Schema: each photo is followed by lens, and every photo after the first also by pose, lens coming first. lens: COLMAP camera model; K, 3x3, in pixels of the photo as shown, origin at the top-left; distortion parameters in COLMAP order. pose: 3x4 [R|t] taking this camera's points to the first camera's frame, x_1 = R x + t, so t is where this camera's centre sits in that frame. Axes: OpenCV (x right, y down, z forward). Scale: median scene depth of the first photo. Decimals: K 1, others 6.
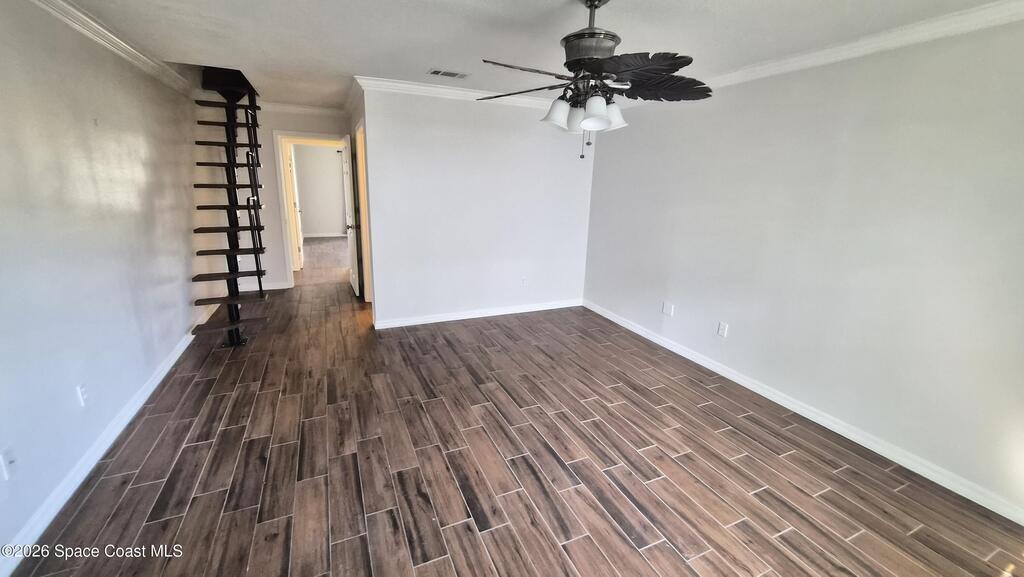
lens RADIAL K [[405.8, 0, 513.3], [0, 405.8, 295.4], [0, 0, 1]] dist [-0.001735, 0.001615]
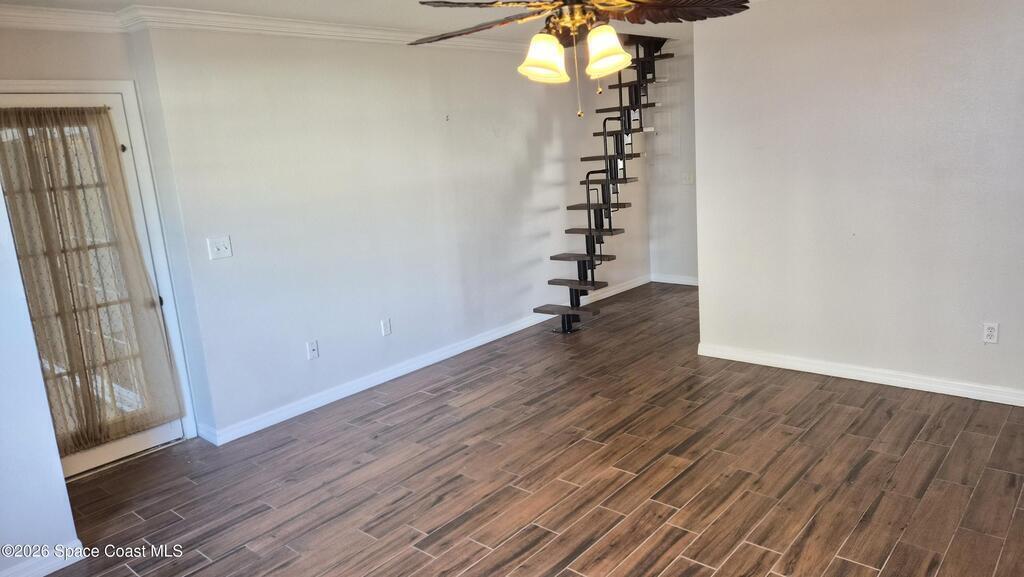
lens RADIAL K [[685.2, 0, 512.6], [0, 685.2, 282.6], [0, 0, 1]] dist [0.058420, -0.032524]
pose [[0.401374, 0.126204, -0.907178, 0.872333], [-0.164616, 0.984273, 0.064096, -0.089250], [0.901000, 0.123609, 0.415837, 0.309684]]
